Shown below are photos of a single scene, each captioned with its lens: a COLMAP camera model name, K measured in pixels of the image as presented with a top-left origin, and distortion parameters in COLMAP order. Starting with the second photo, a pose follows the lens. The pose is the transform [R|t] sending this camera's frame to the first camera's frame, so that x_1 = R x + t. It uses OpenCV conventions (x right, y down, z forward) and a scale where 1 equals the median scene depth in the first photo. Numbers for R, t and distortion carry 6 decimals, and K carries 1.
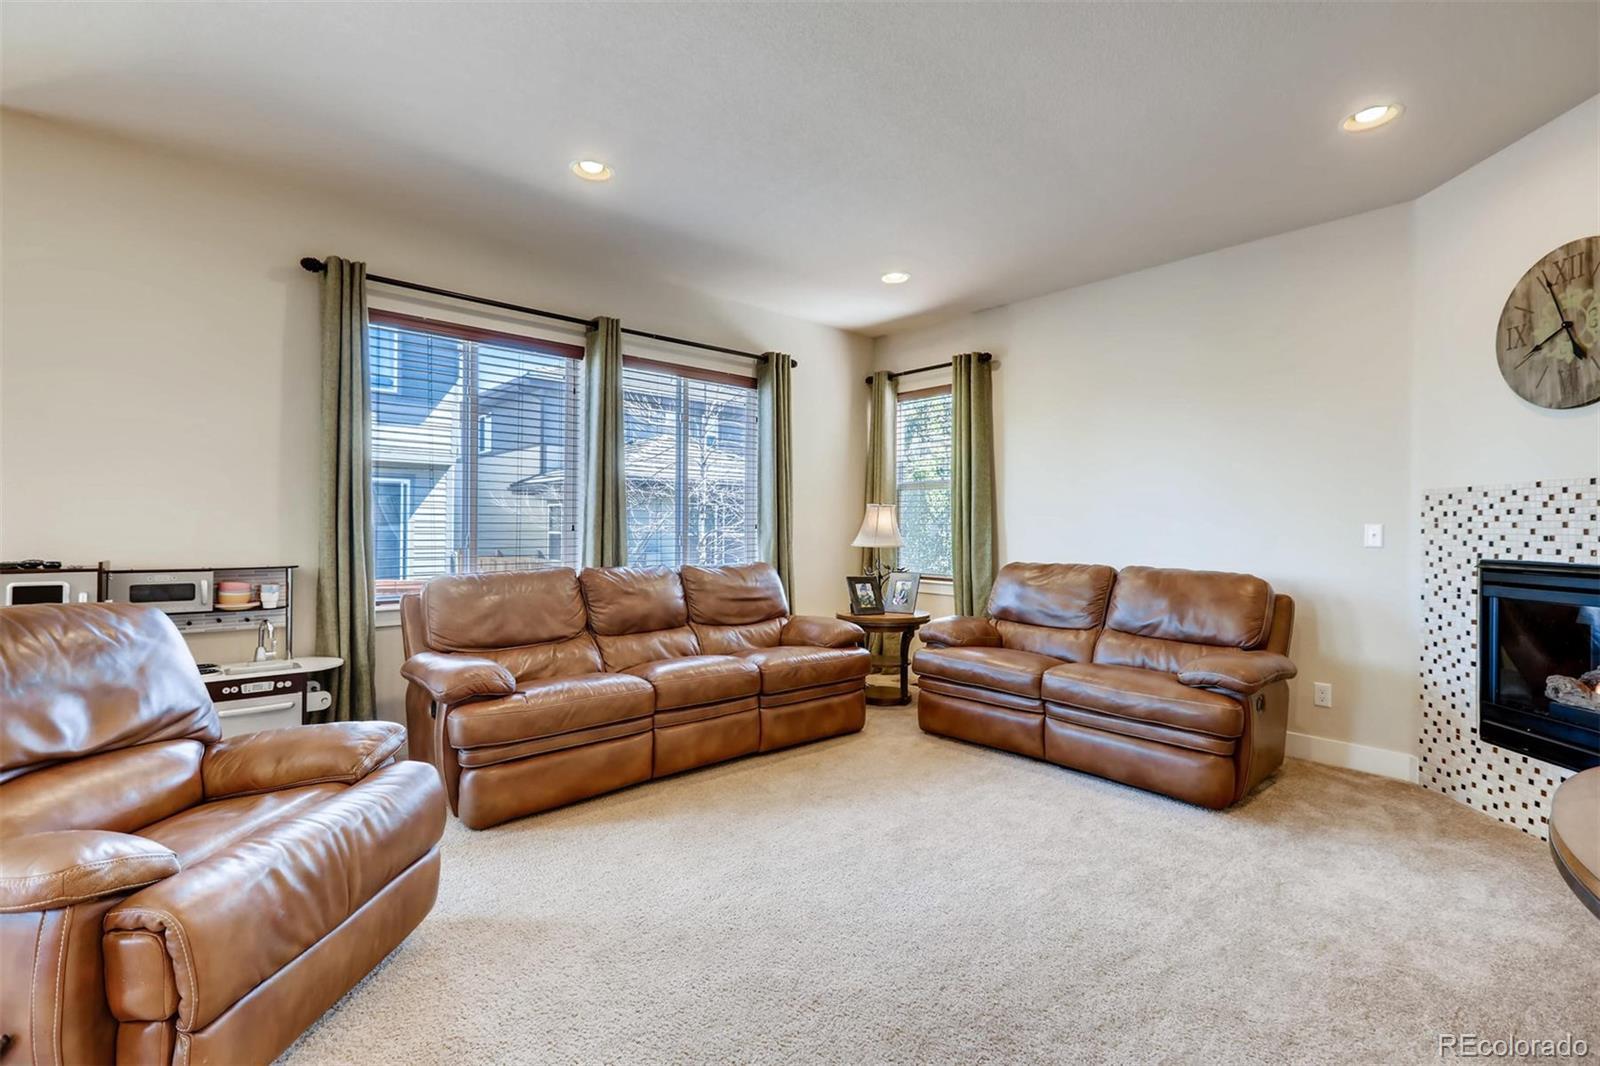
lens RADIAL K [[728.9, 0, 795.8], [0, 728.9, 527.4], [0, 0, 1]] dist [0.000299, -0.000031]
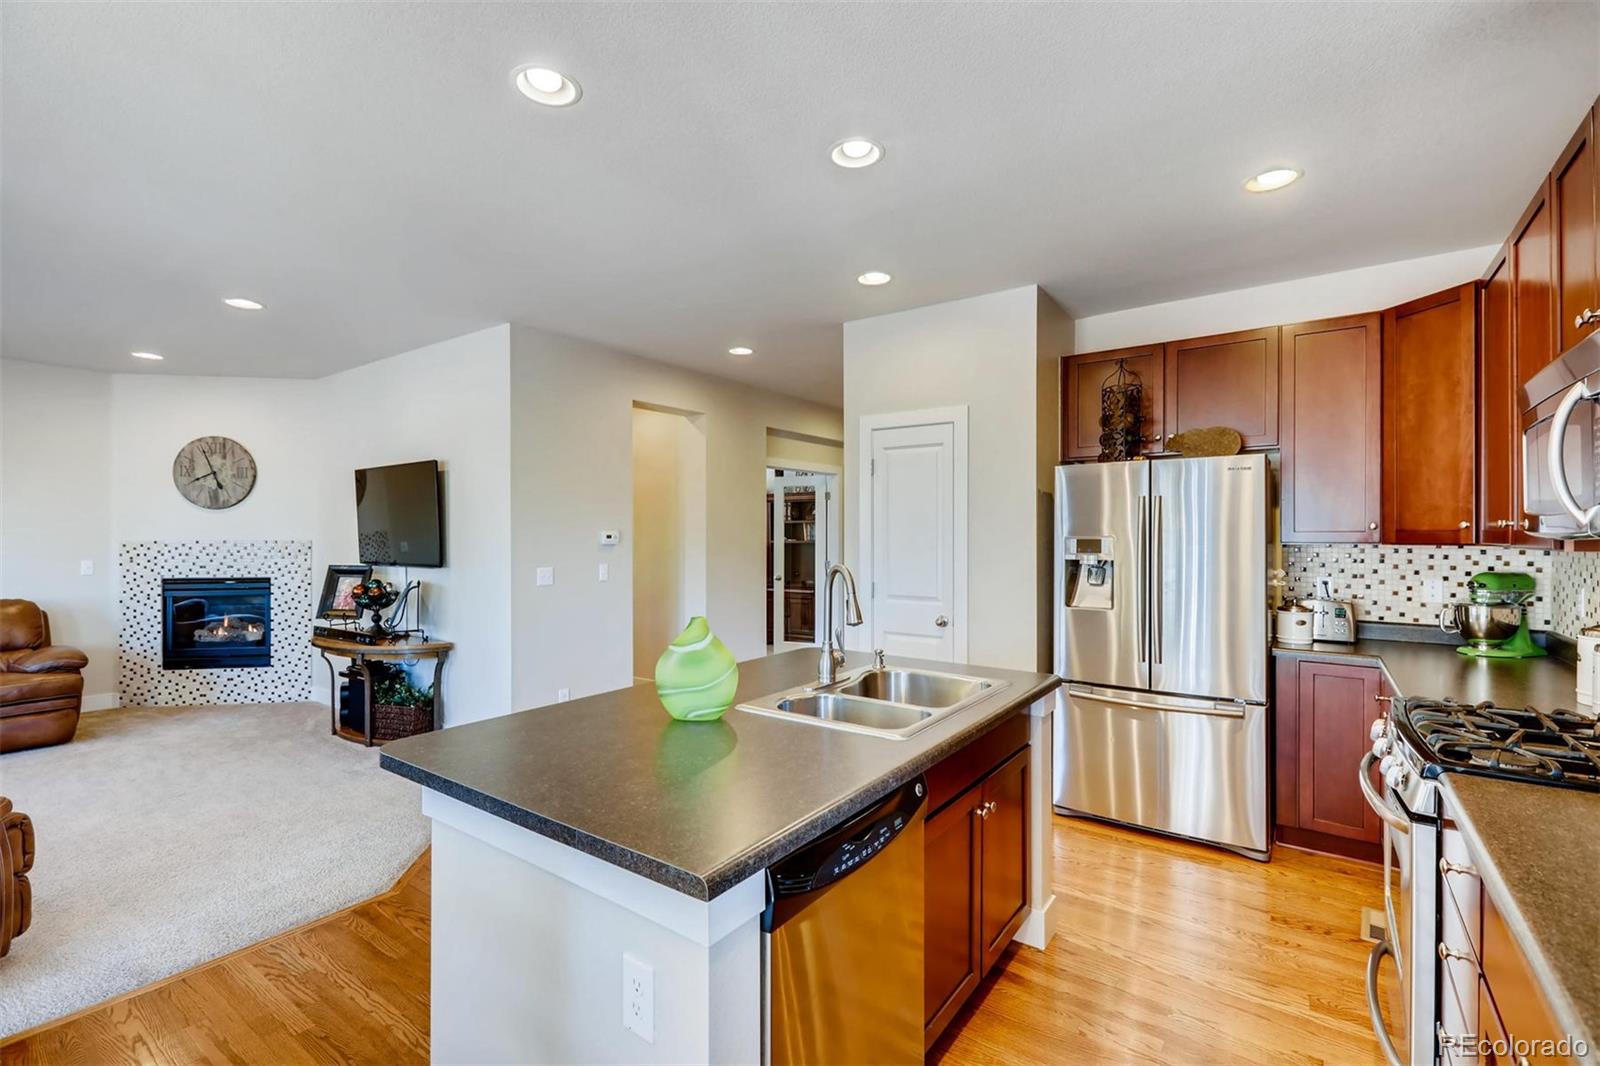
lens RADIAL K [[728.9, 0, 795.8], [0, 728.9, 527.4], [0, 0, 1]] dist [0.000299, -0.000031]
pose [[-0.212065, -0.001295, 0.977255, -1.106300], [-0.001907, 0.999998, 0.000911, -0.081118], [-0.977254, -0.001670, -0.212067, -0.207094]]
